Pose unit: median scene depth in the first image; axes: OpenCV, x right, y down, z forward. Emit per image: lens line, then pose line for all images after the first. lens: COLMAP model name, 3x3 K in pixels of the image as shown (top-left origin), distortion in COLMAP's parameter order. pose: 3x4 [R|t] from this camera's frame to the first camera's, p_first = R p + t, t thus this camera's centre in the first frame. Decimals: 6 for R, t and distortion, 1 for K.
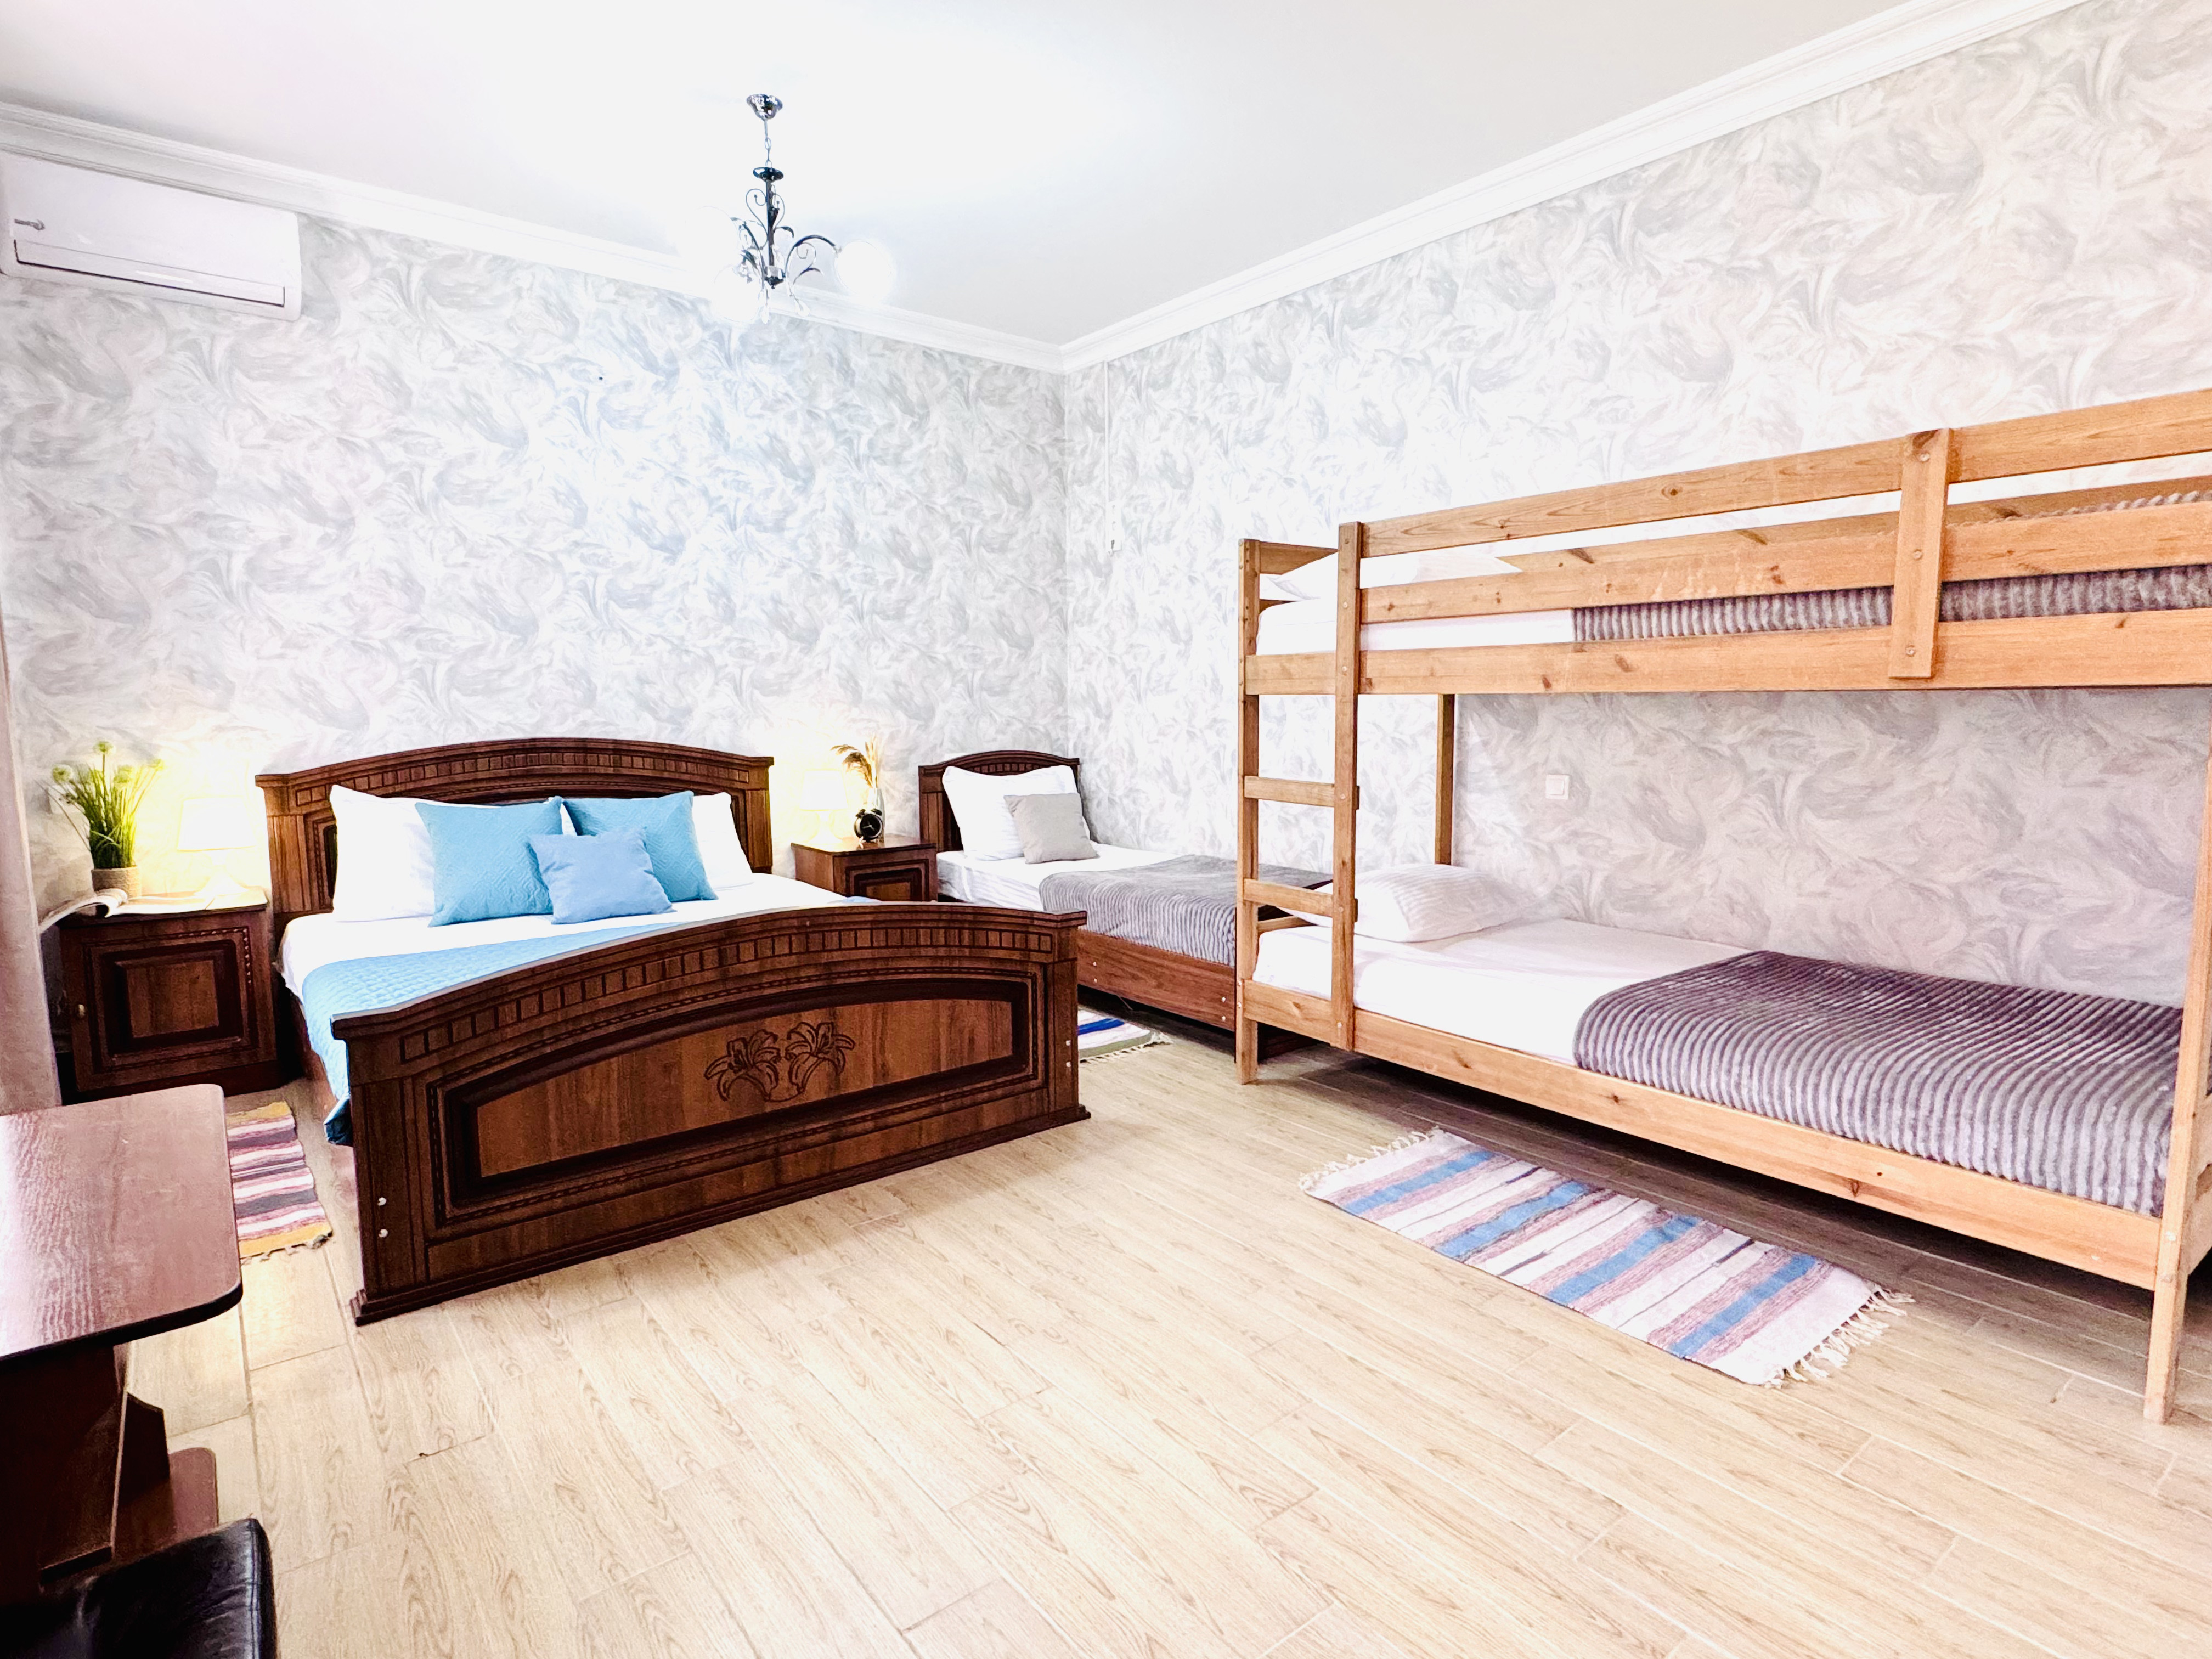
lens RADIAL K [[1165.1, 0, 1102.6], [0, 1165.1, 831.3], [0, 0, 1]] dist [-0.000849, 0.001003]
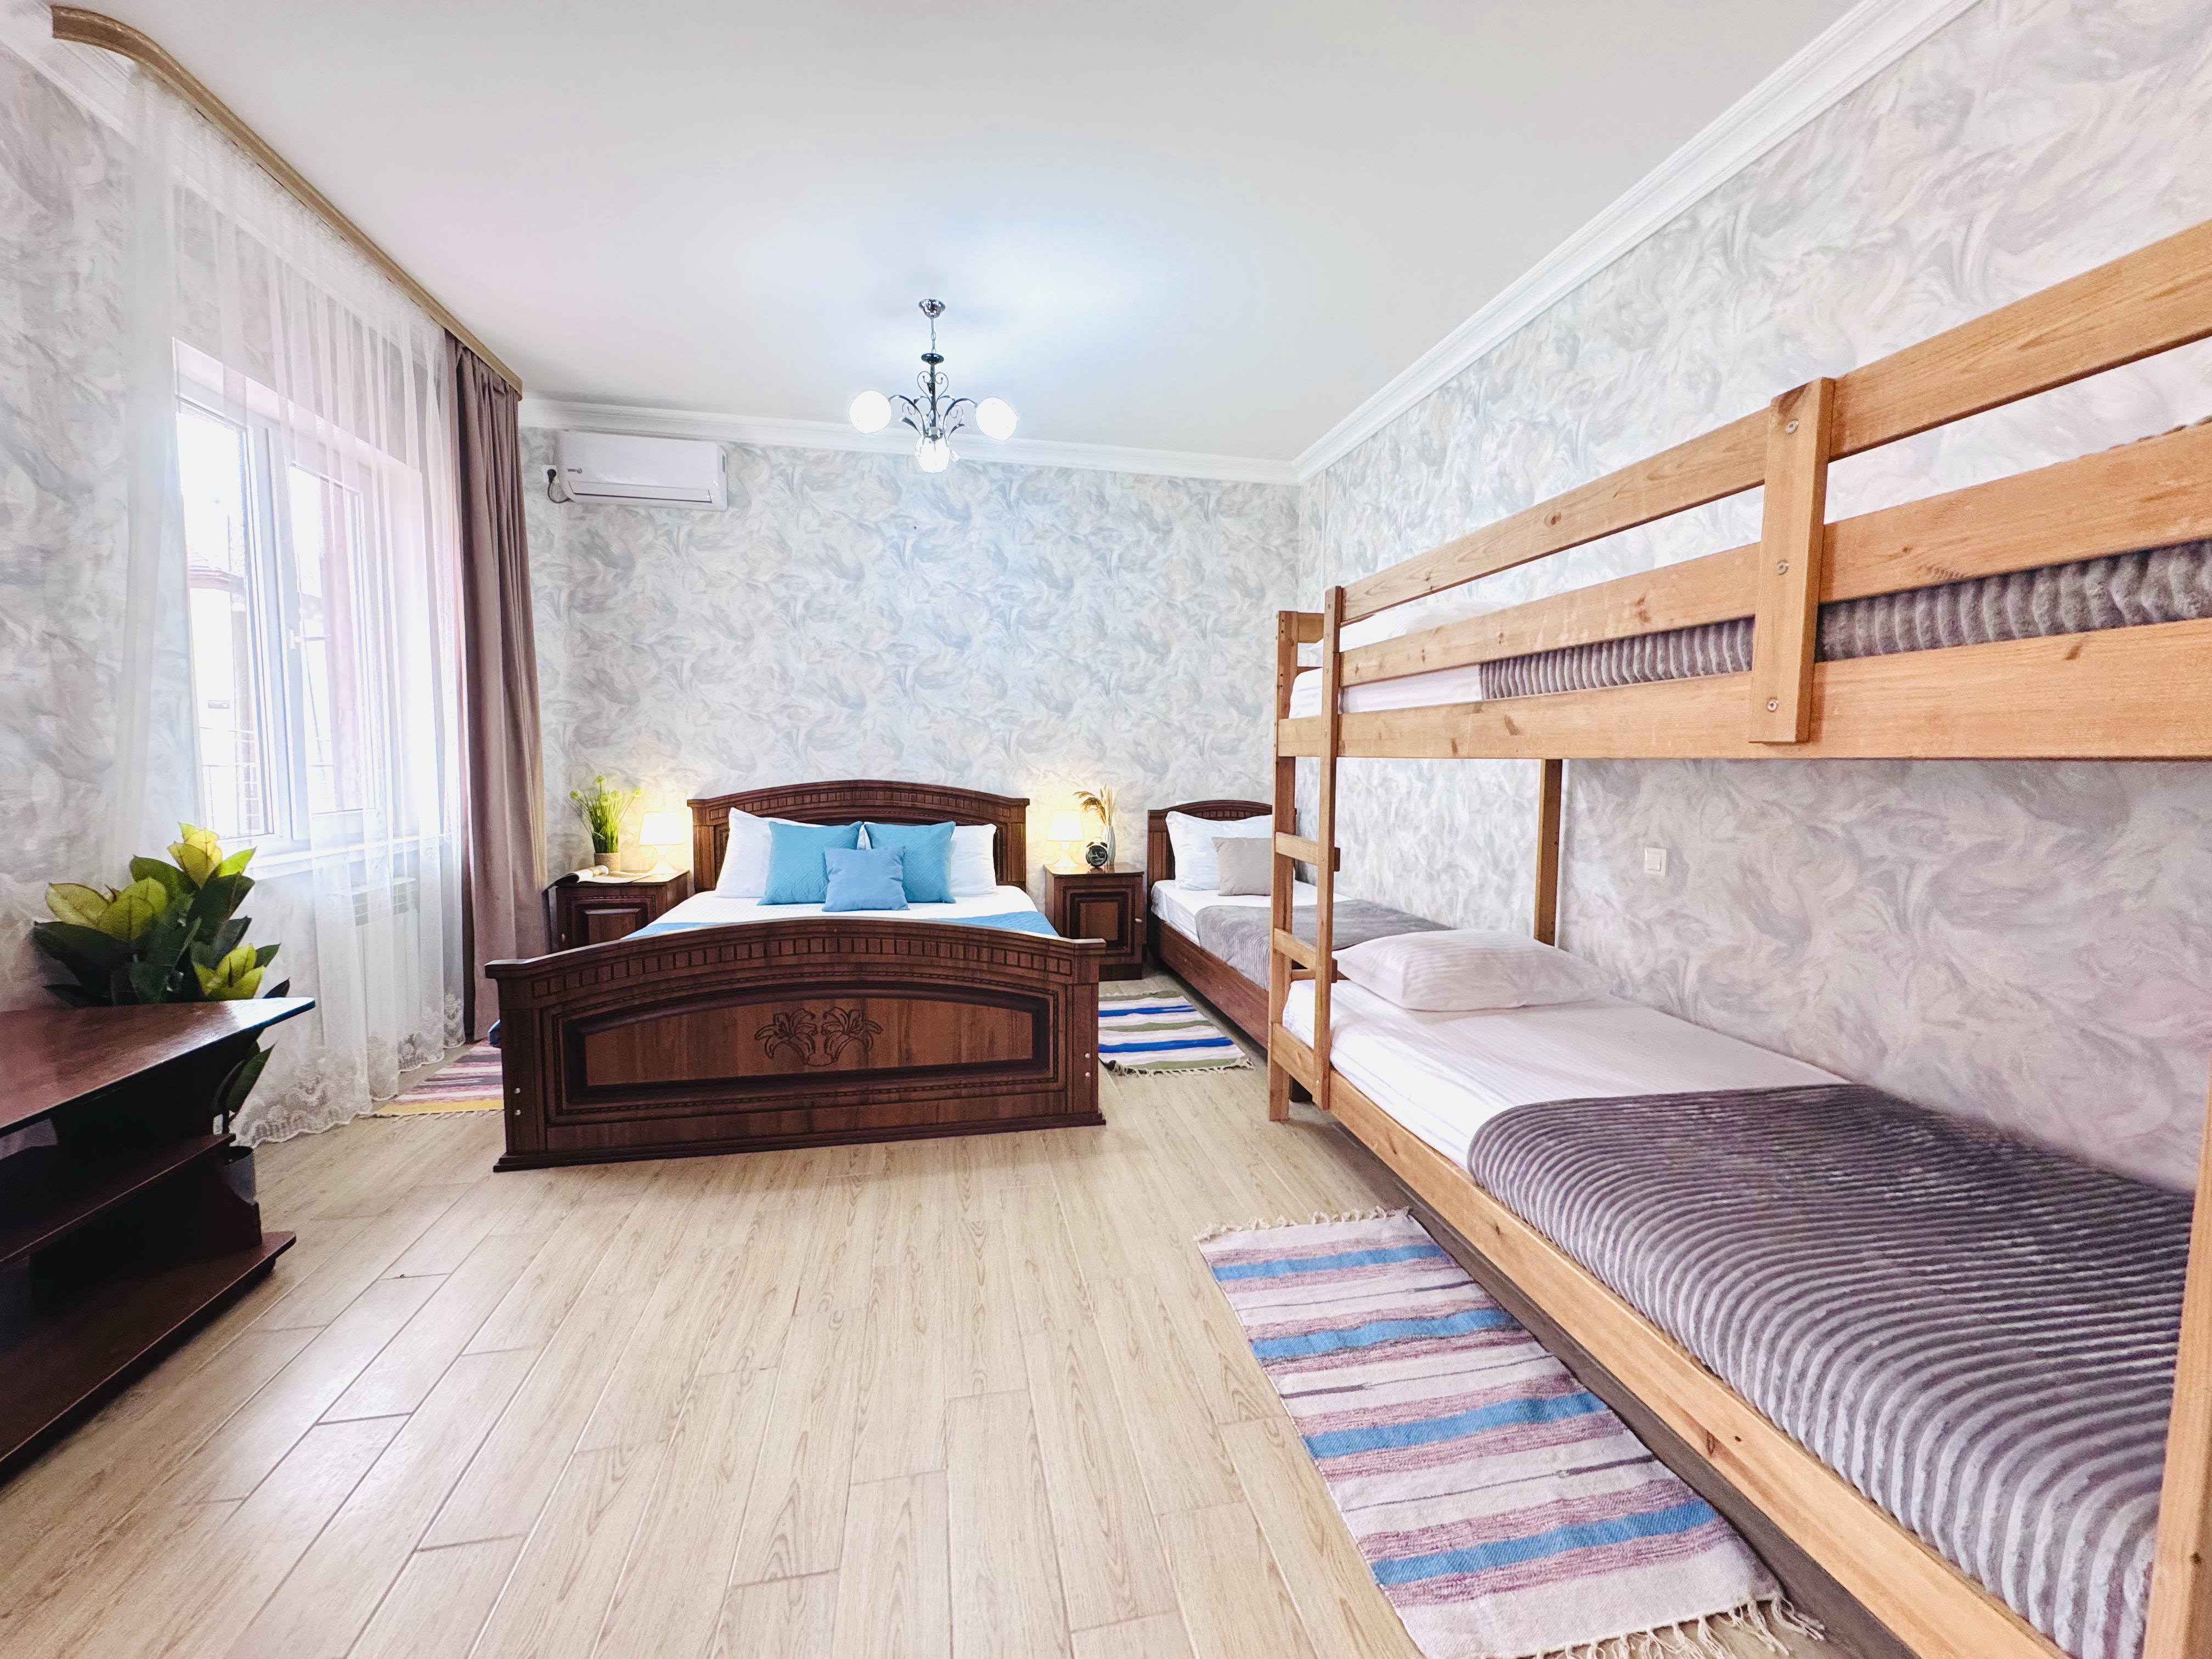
lens RADIAL K [[878.2, 0, 1106.0], [0, 878.2, 829.5], [0, 0, 1]] dist [-0.001609, 0.000290]
pose [[0.891928, 0.049700, -0.449437, 0.361526], [-0.062943, 0.997911, -0.014562, -0.029600], [0.447775, 0.041278, 0.893193, 0.221808]]
